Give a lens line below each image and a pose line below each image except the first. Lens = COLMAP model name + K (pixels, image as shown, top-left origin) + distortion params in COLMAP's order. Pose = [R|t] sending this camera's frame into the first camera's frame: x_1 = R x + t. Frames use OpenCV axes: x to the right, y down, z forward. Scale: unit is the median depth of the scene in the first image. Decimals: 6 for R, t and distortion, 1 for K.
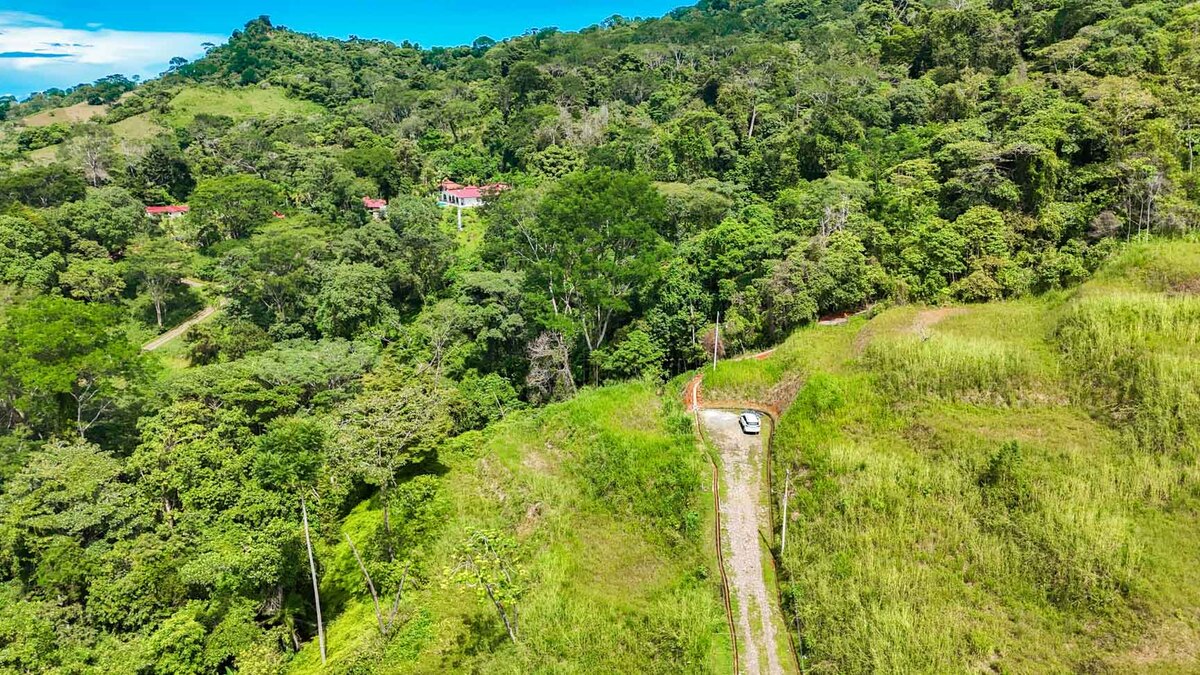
lens RADIAL K [[880.7, 0, 602.7], [0, 880.7, 342.5], [0, 0, 1]] dist [0.070504, -0.072867]
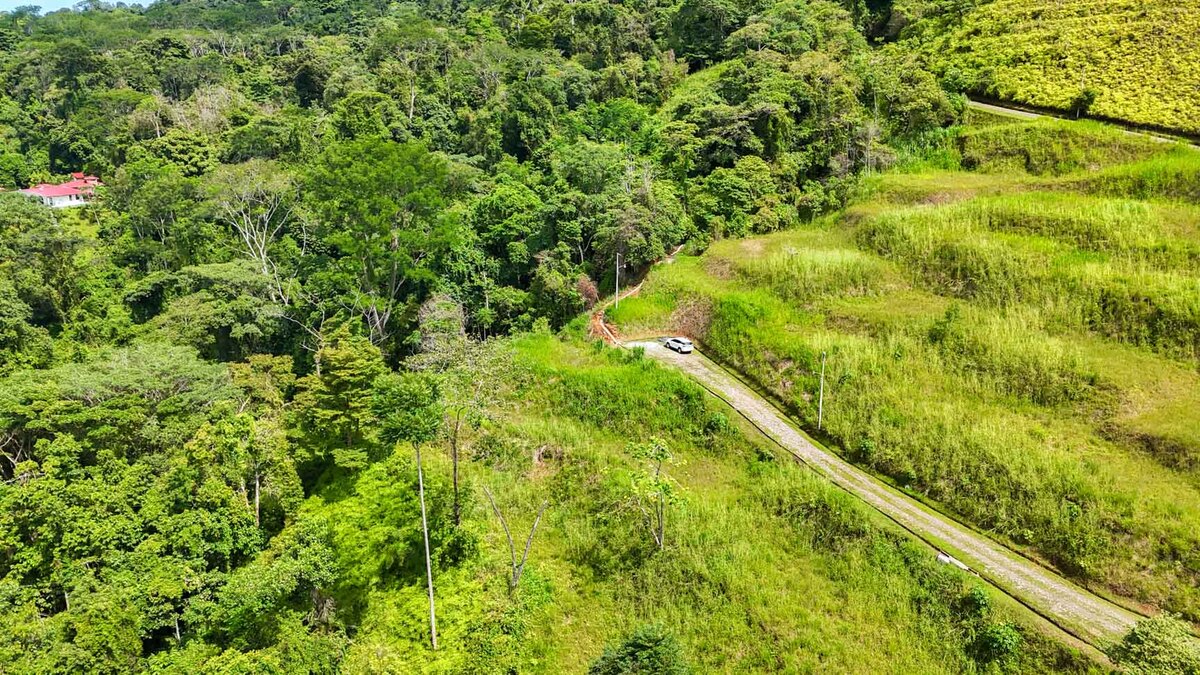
lens RADIAL K [[880.7, 0, 602.8], [0, 880.7, 345.2], [0, 0, 1]] dist [0.070504, -0.072867]
pose [[0.856102, -0.134503, 0.498997, -0.299399], [0.135443, 0.990183, 0.034529, 0.025781], [-0.498743, 0.038025, 0.865915, 0.058757]]
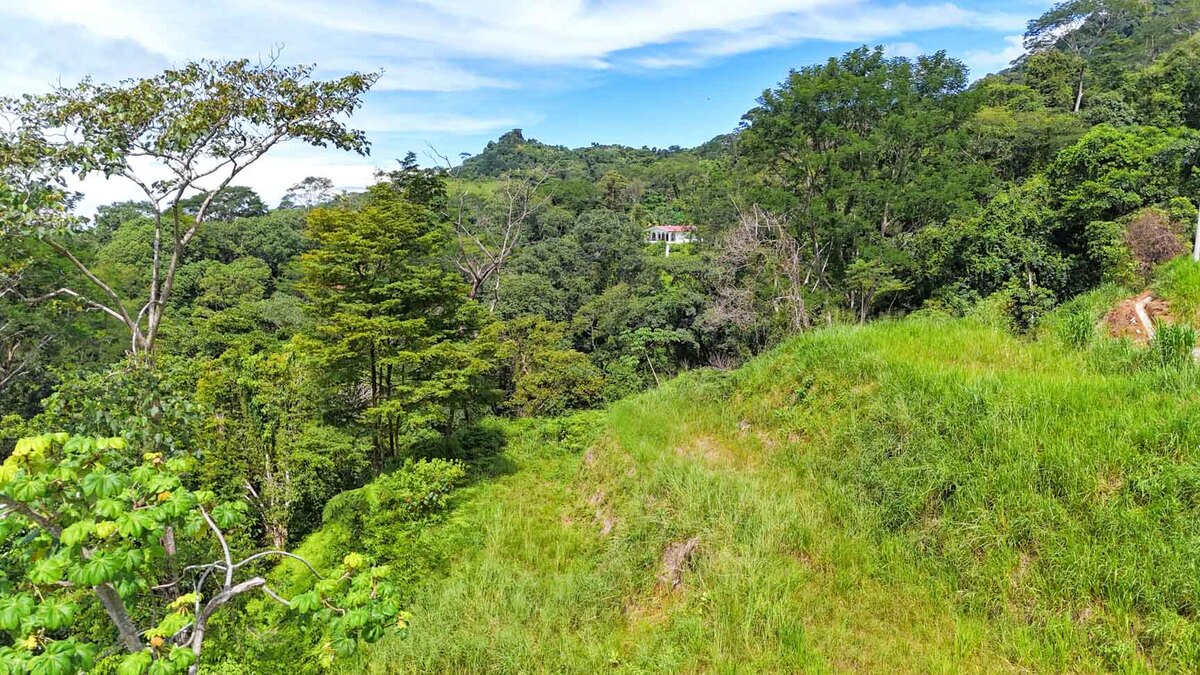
lens RADIAL K [[880.7, 0, 600.4], [0, 880.7, 338.8], [0, 0, 1]] dist [0.070504, -0.072867]
pose [[0.965595, 0.035178, -0.257662, -0.014595], [-0.070458, 0.989139, -0.128999, 0.092119], [0.250325, 0.142715, 0.957585, 0.398577]]
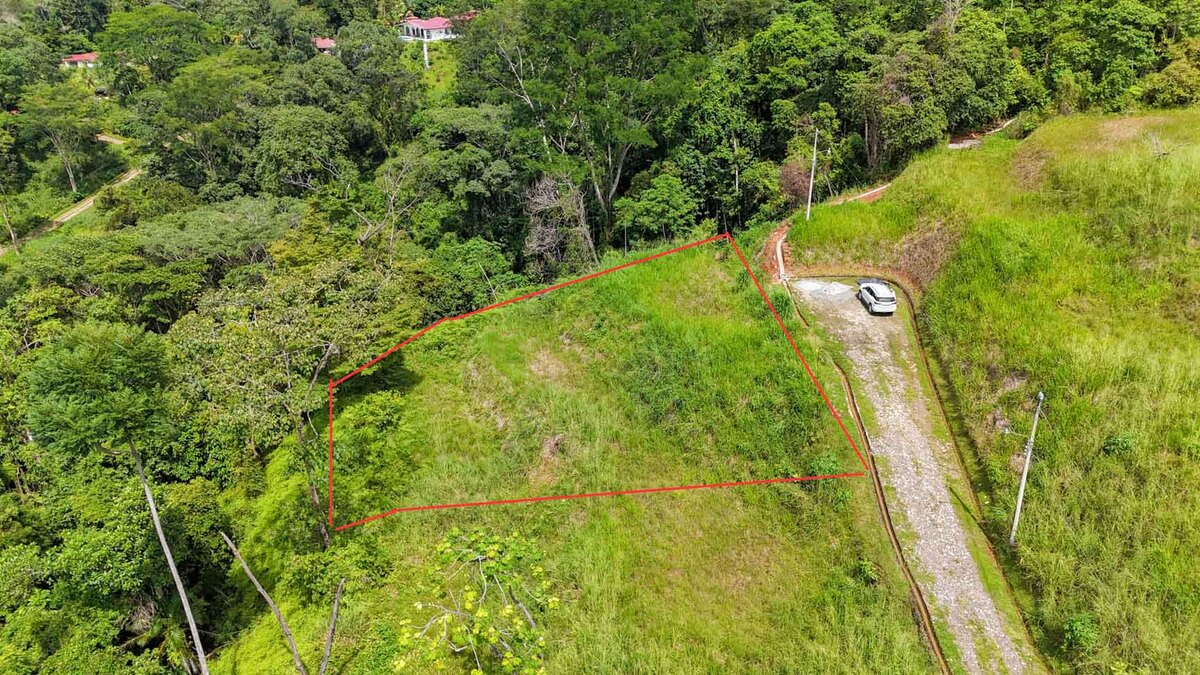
lens RADIAL K [[880.7, 0, 601.3], [0, 880.7, 341.1], [0, 0, 1]] dist [0.070504, -0.072867]
pose [[0.999368, -0.033042, 0.013112, -0.029099], [0.030664, 0.987867, 0.152246, 0.010921], [-0.017983, -0.151748, 0.988256, 0.226916]]
